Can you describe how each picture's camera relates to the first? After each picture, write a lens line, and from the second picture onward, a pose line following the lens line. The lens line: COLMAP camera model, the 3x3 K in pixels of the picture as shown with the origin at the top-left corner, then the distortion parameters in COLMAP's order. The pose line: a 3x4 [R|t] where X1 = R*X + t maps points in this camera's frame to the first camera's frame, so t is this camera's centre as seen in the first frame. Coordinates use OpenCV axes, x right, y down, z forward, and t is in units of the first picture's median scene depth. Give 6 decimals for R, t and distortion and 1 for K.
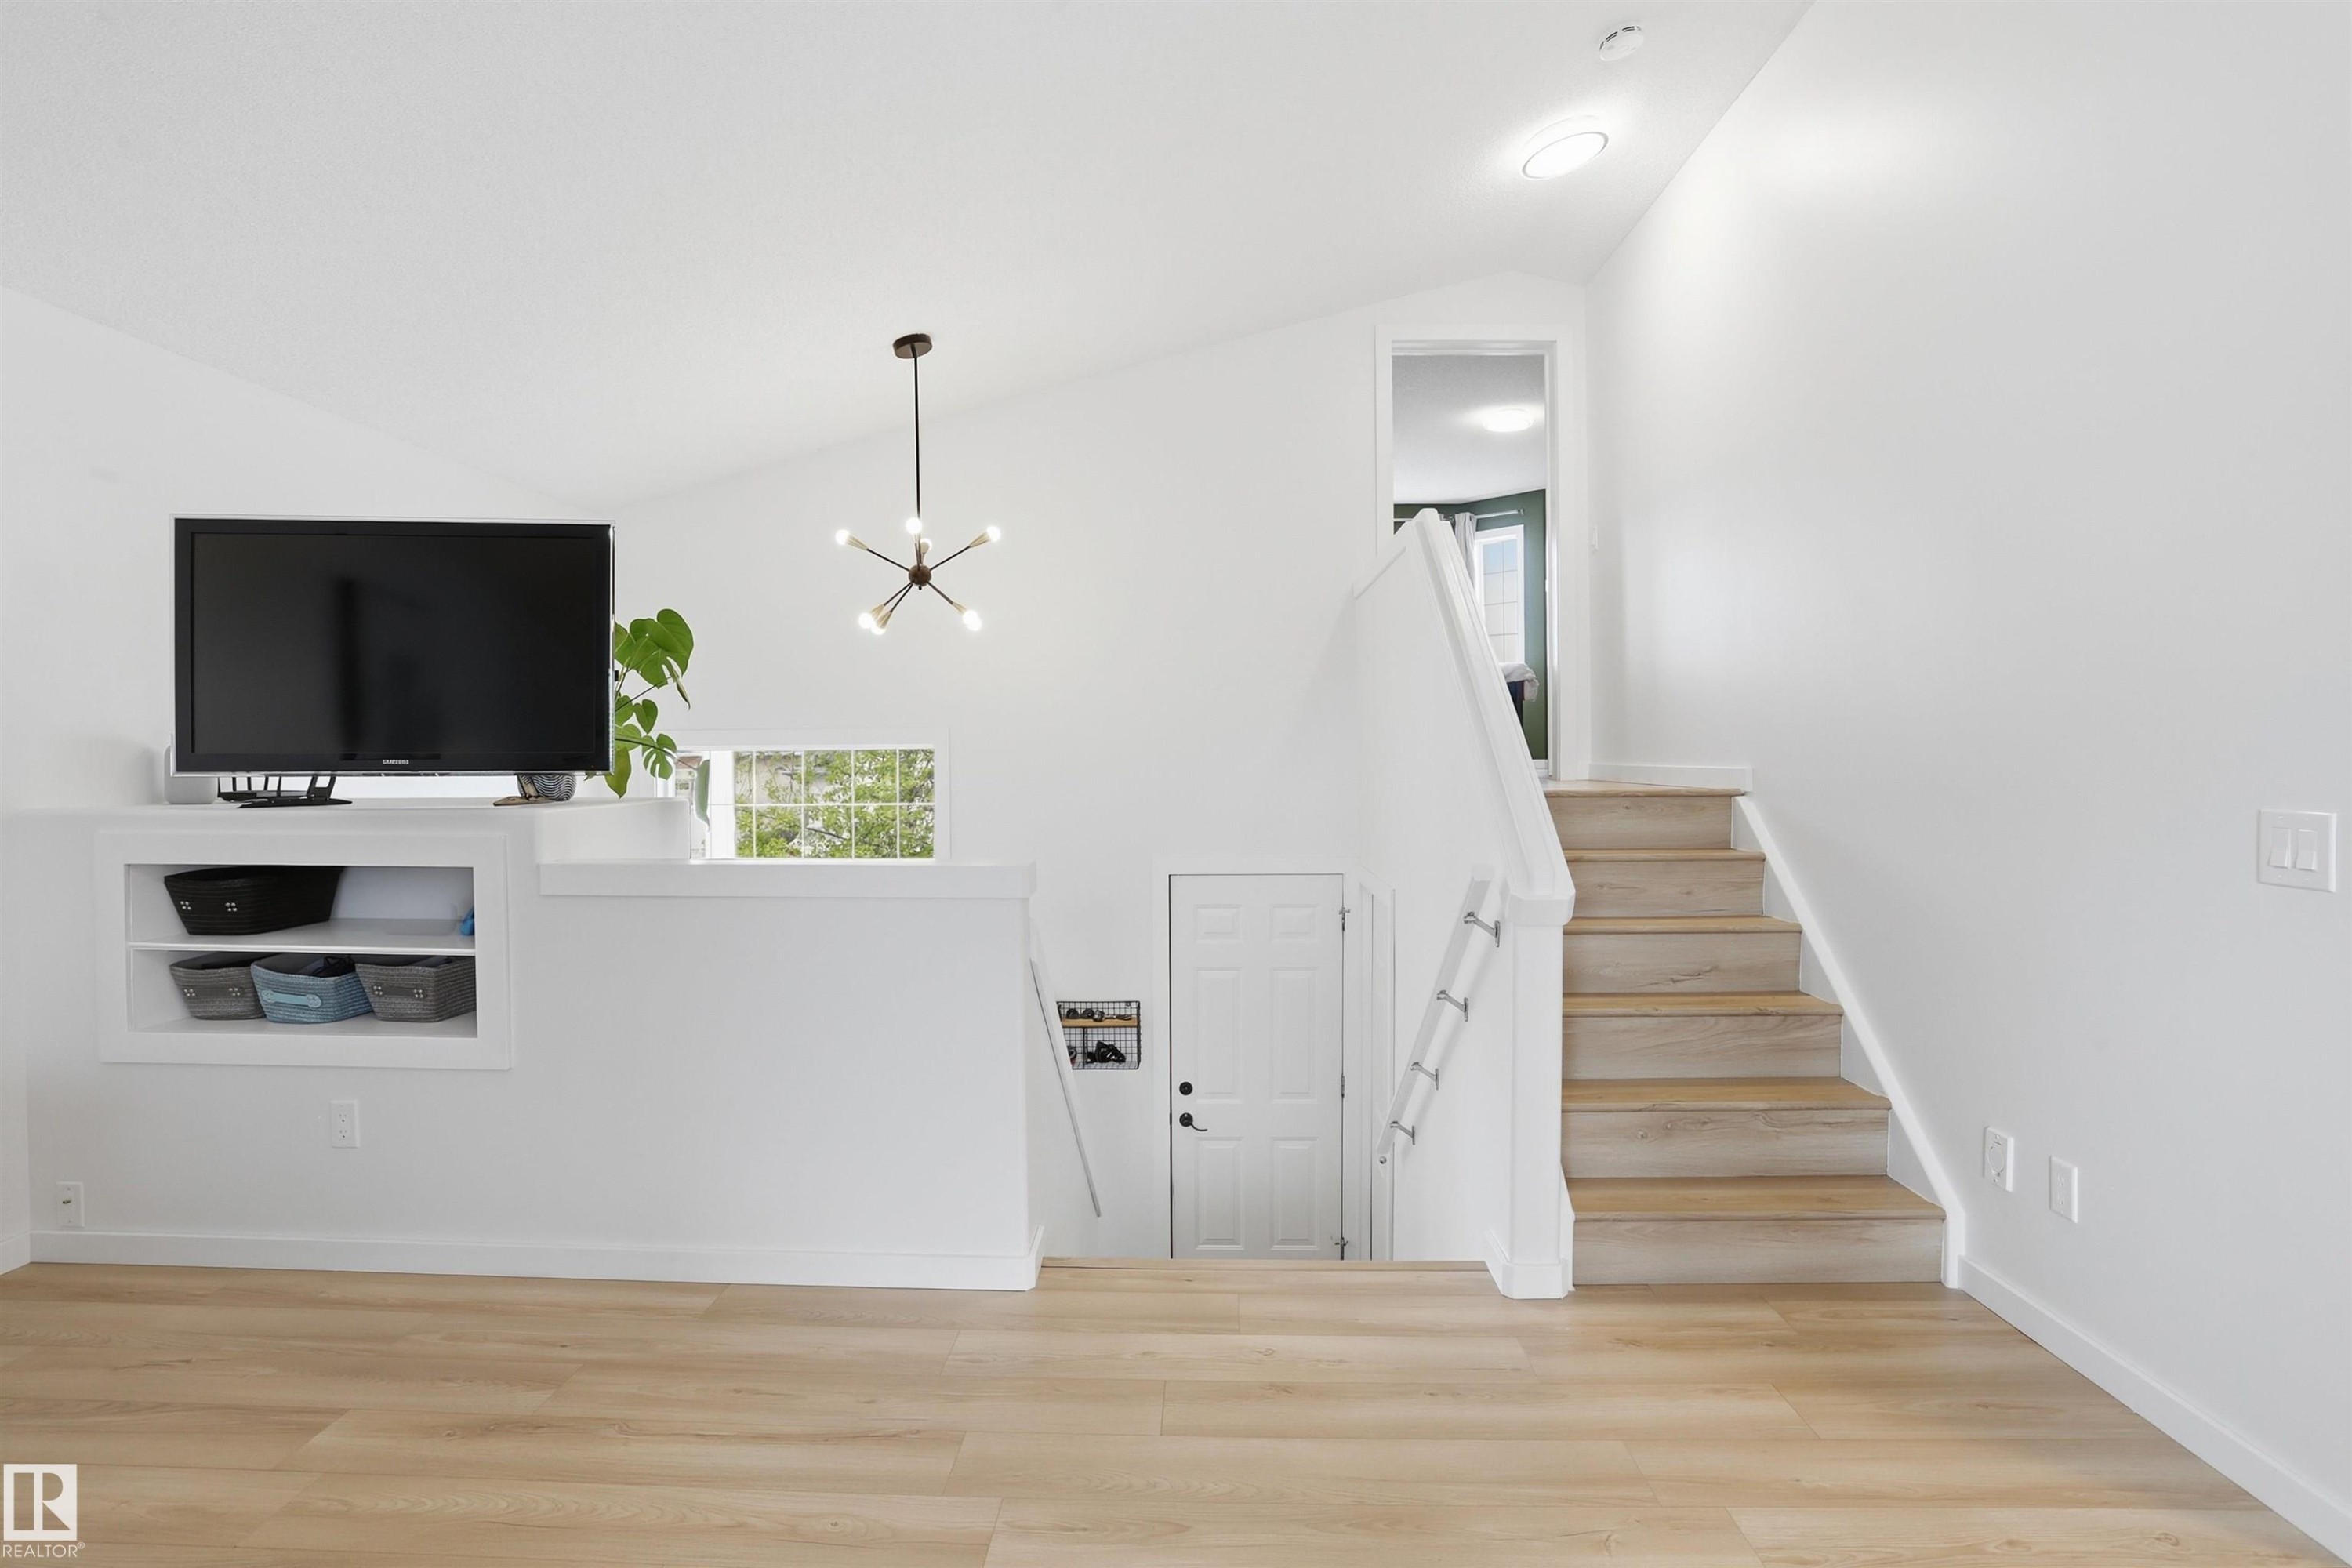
lens RADIAL K [[1166.1, 0, 1170.4], [0, 1166.1, 770.5], [0, 0, 1]] dist [-0.080088, 0.035206]
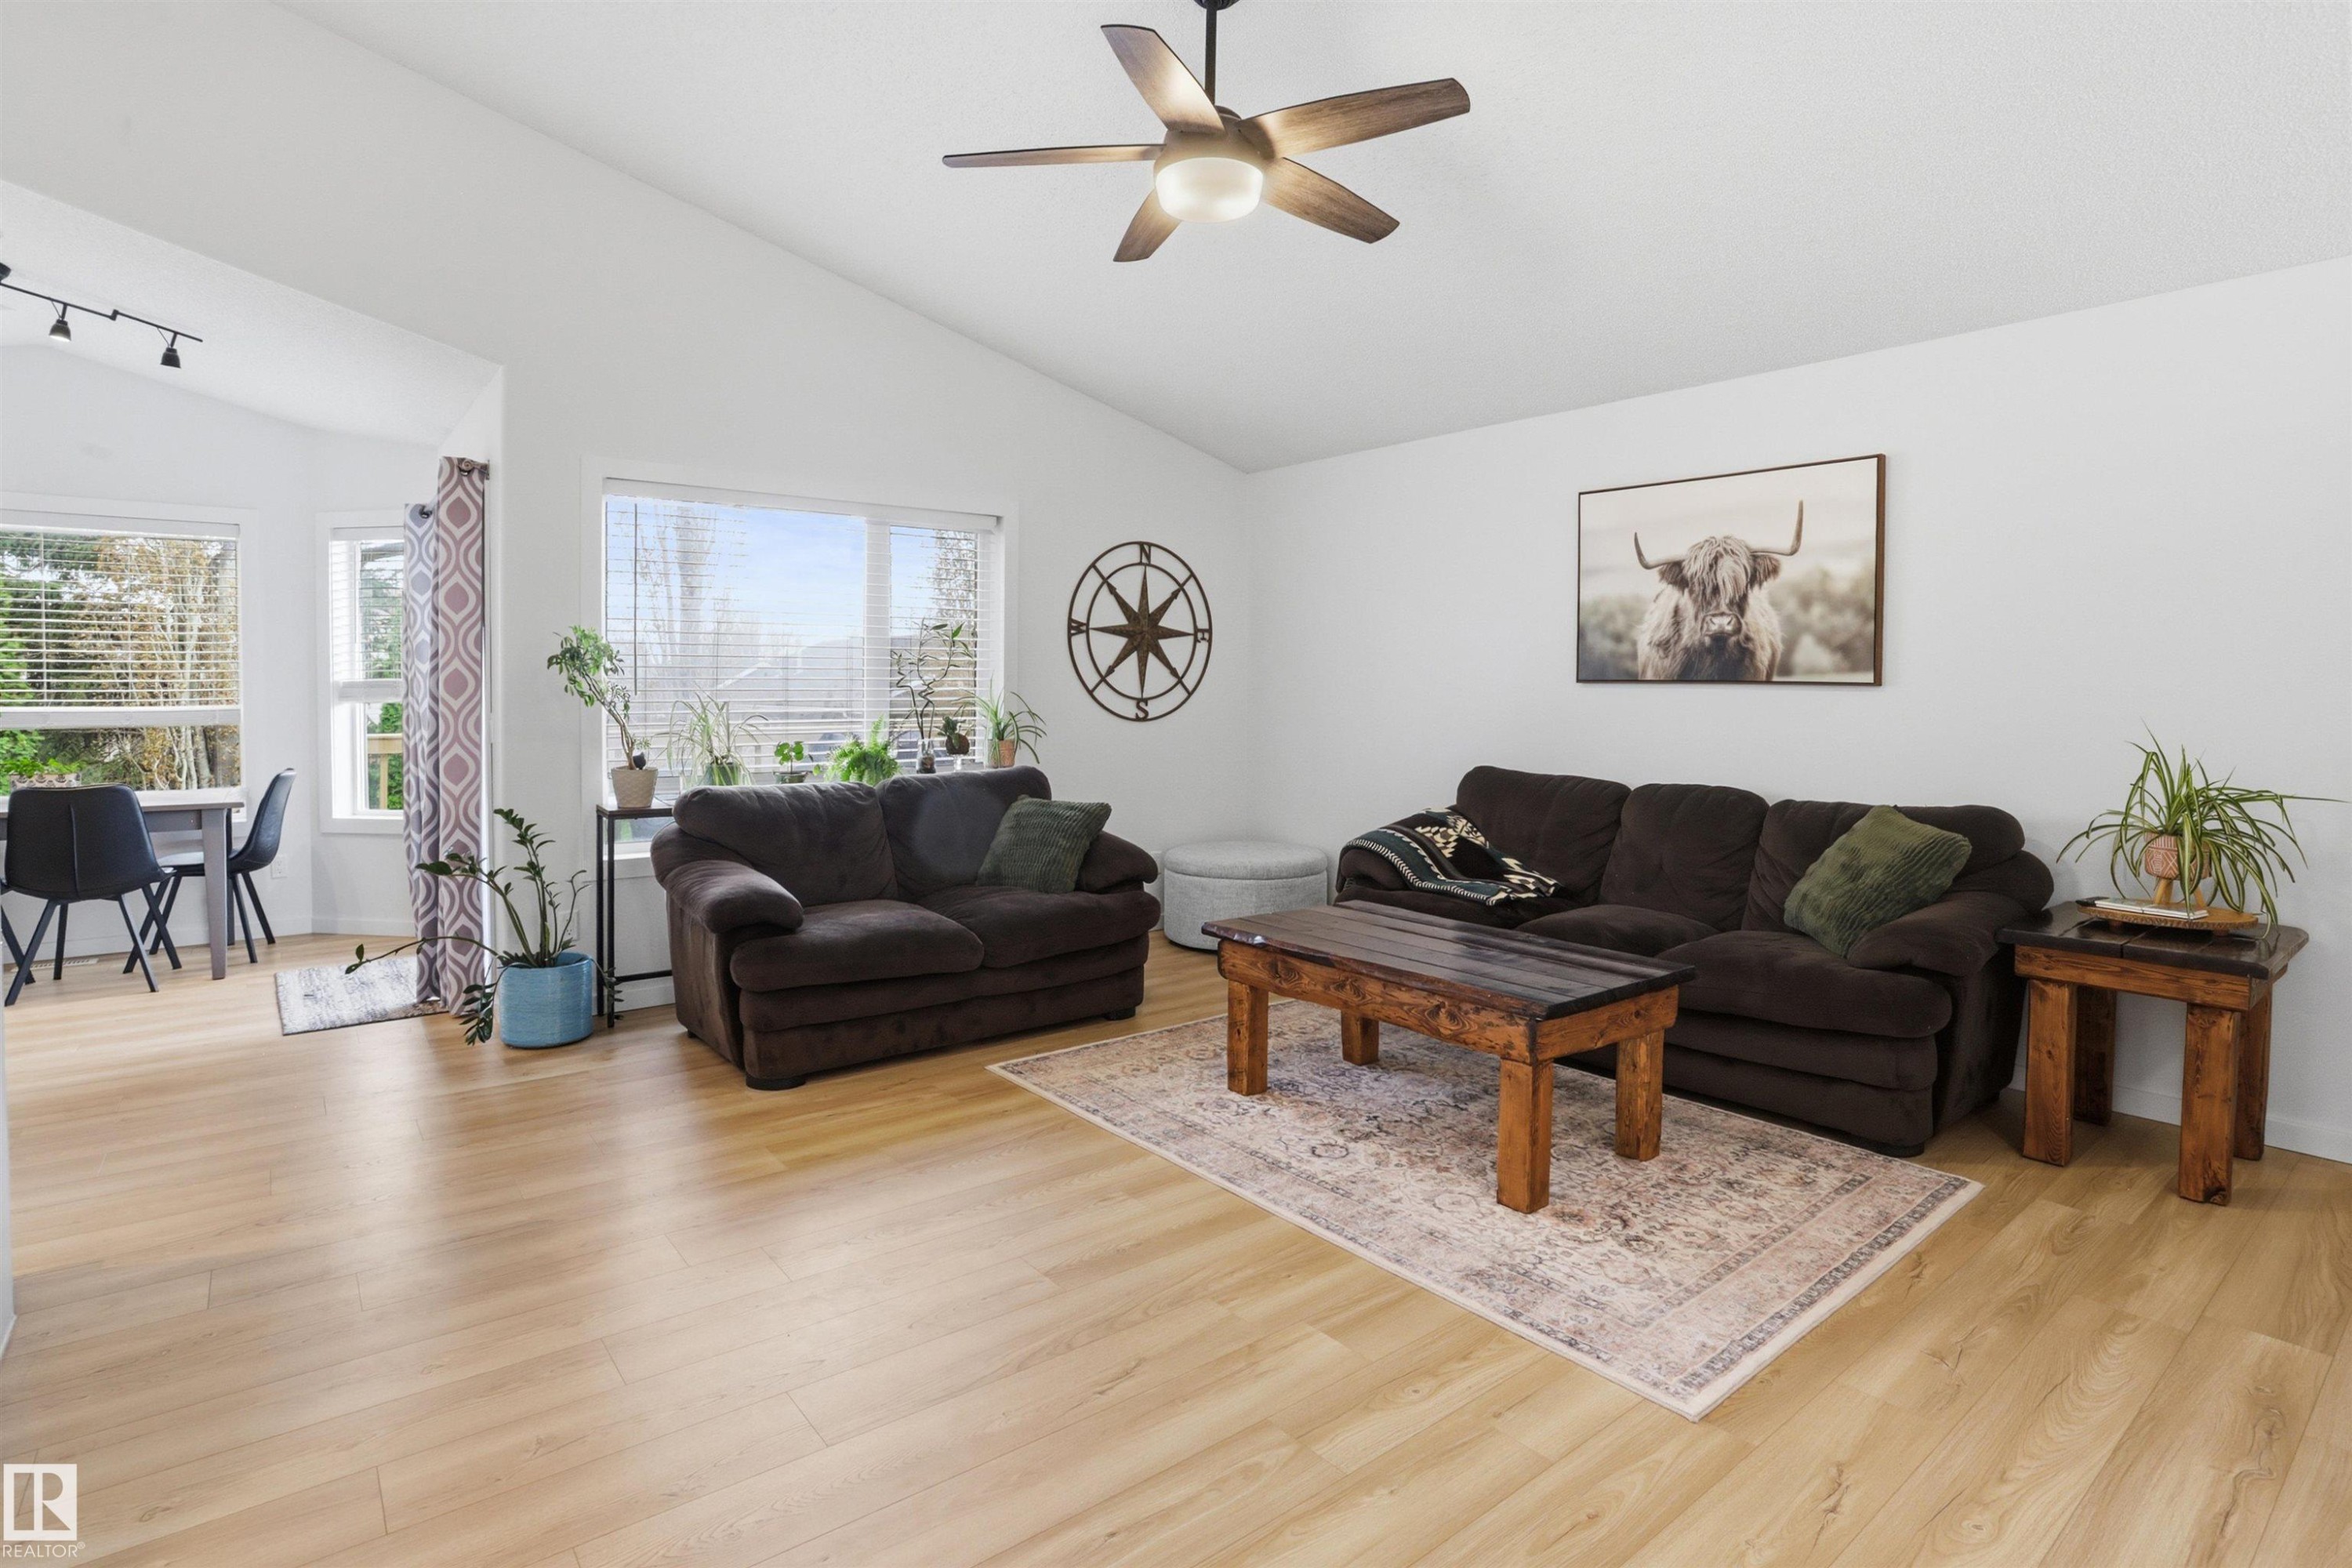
lens RADIAL K [[1173.8, 0, 1168.8], [0, 1173.8, 736.2], [0, 0, 1]] dist [-0.082351, 0.037711]
pose [[-0.754746, 0.027522, -0.655440, 0.457509], [-0.012617, 0.998326, 0.056449, -0.009840], [0.655896, 0.050874, -0.753135, 0.719502]]
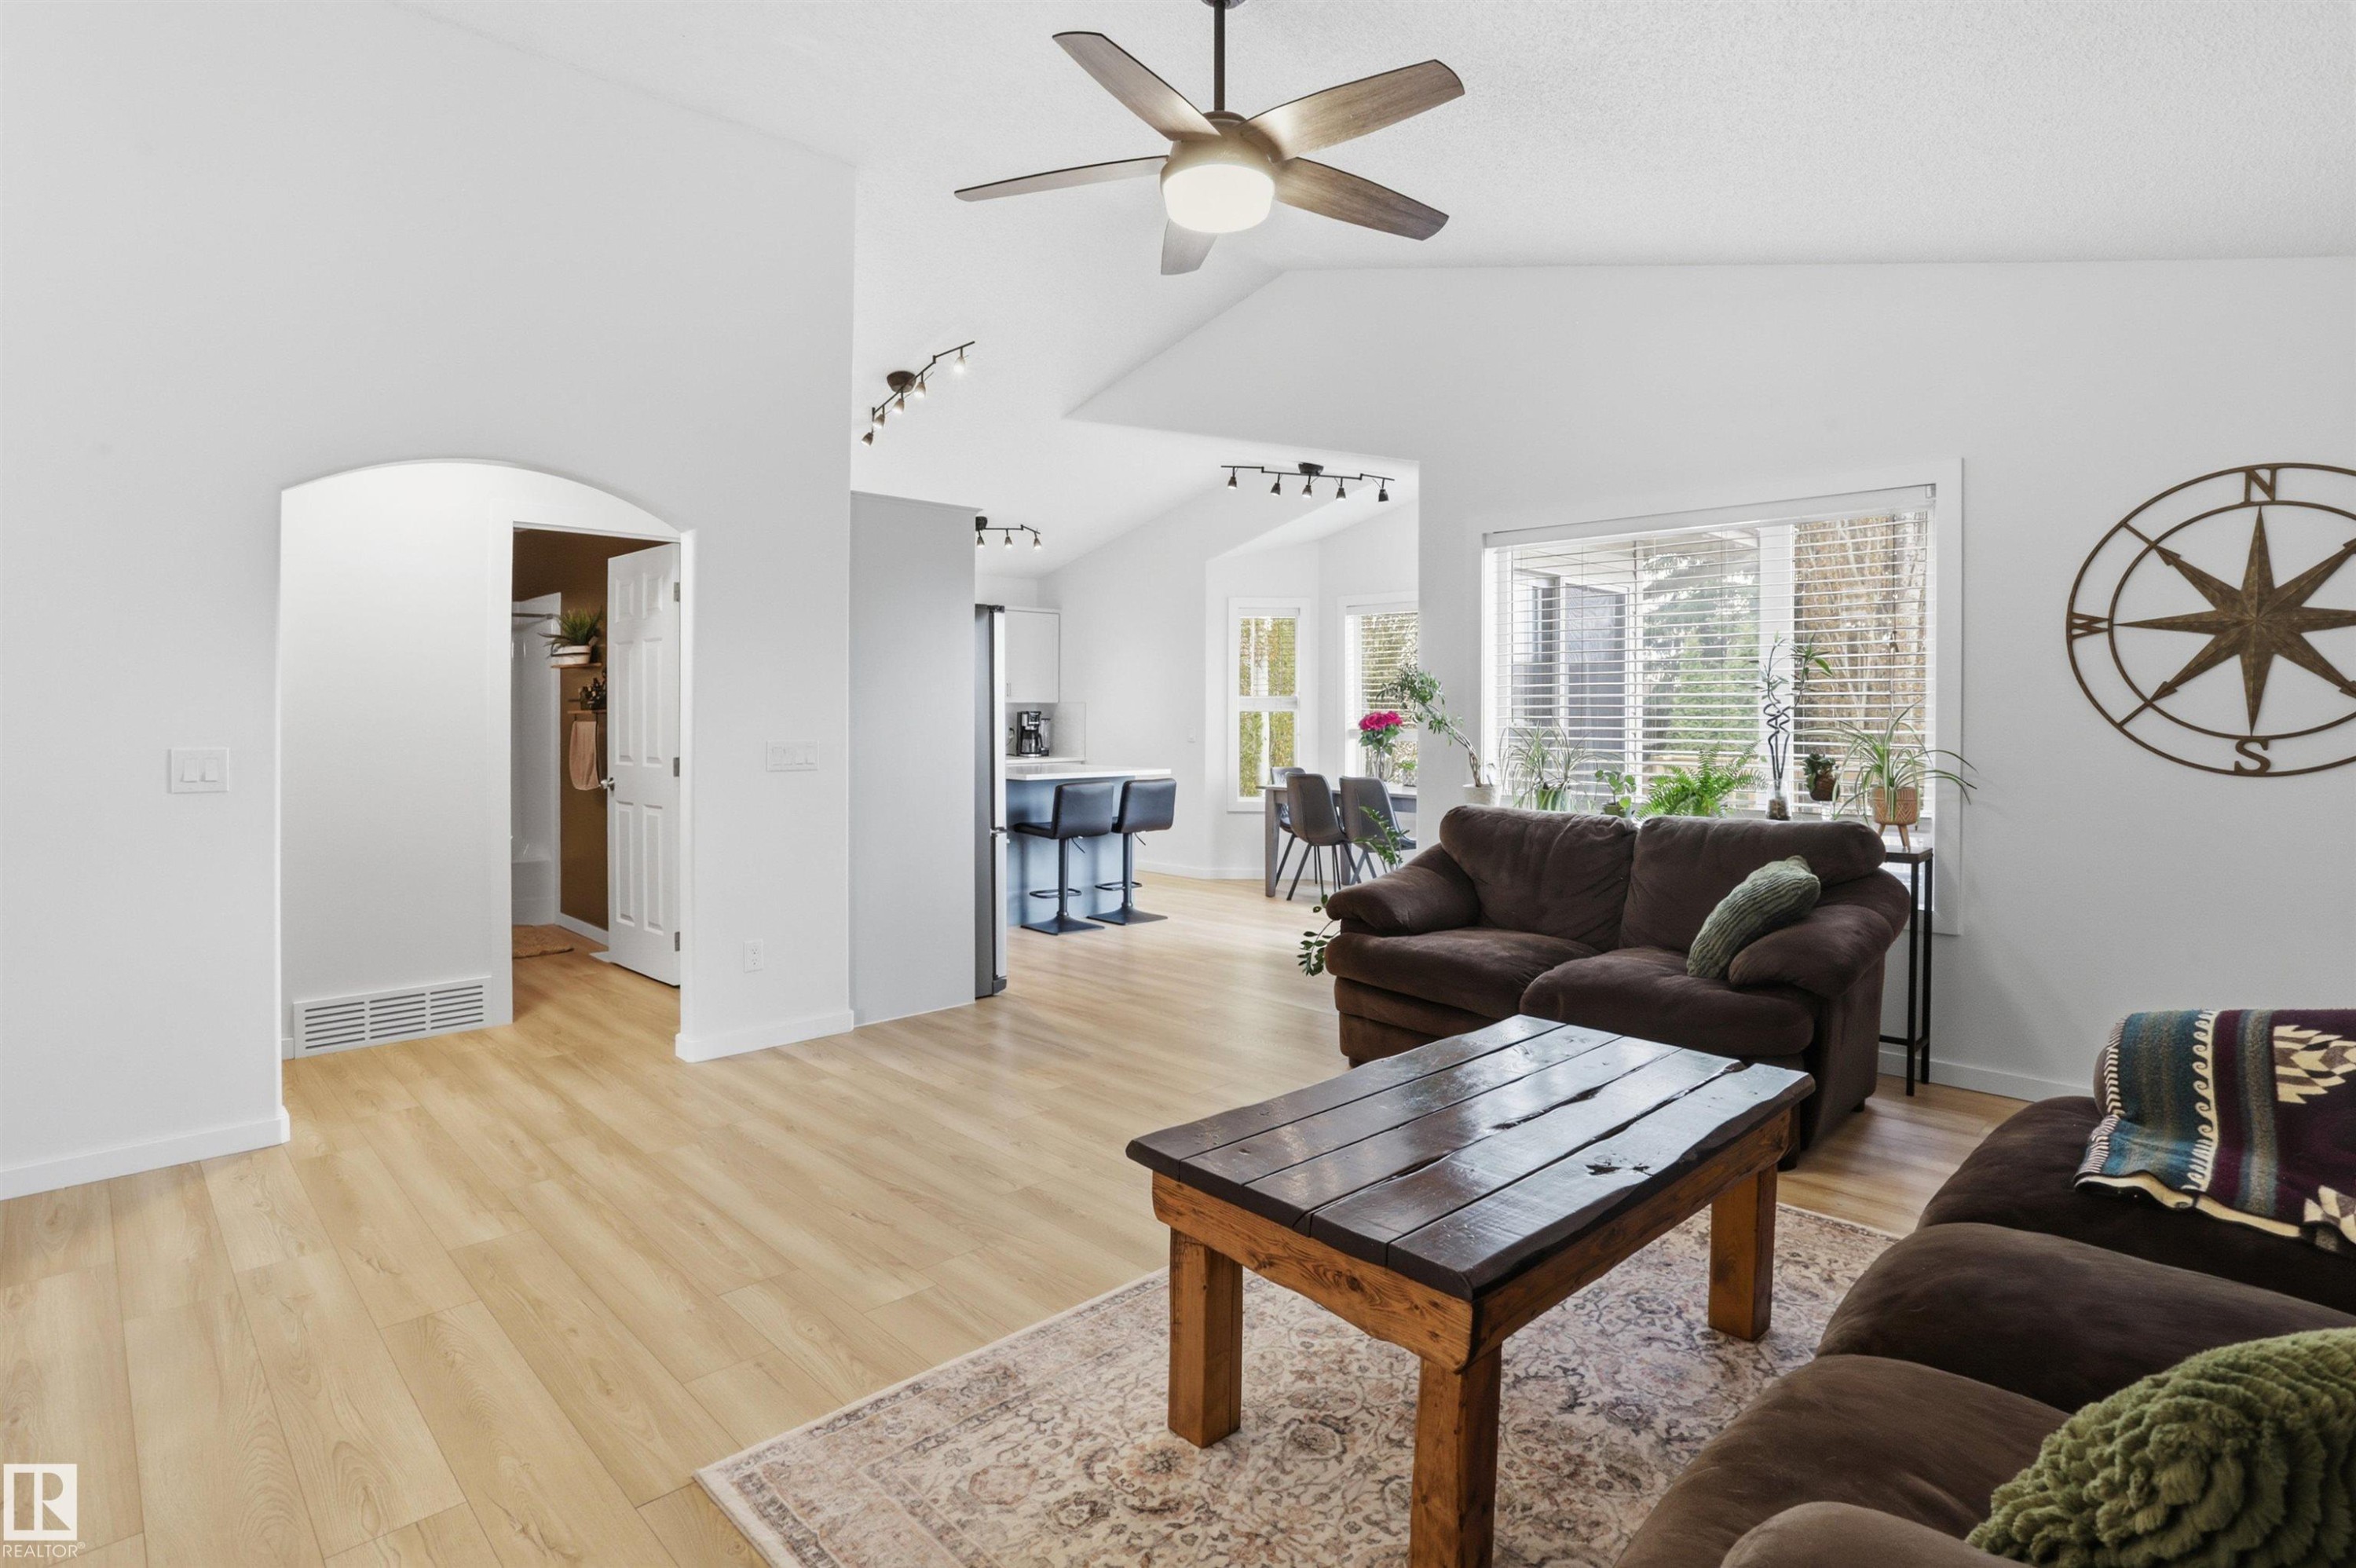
lens RADIAL K [[1194.4, 0, 1186.1], [0, 1194.4, 730.6], [0, 0, 1]] dist [-0.066485, 0.030015]
pose [[-0.733400, -0.007131, 0.679760, -0.756462], [0.012841, 0.999621, 0.024340, -0.007757], [-0.679676, 0.026580, -0.733031, 0.722041]]
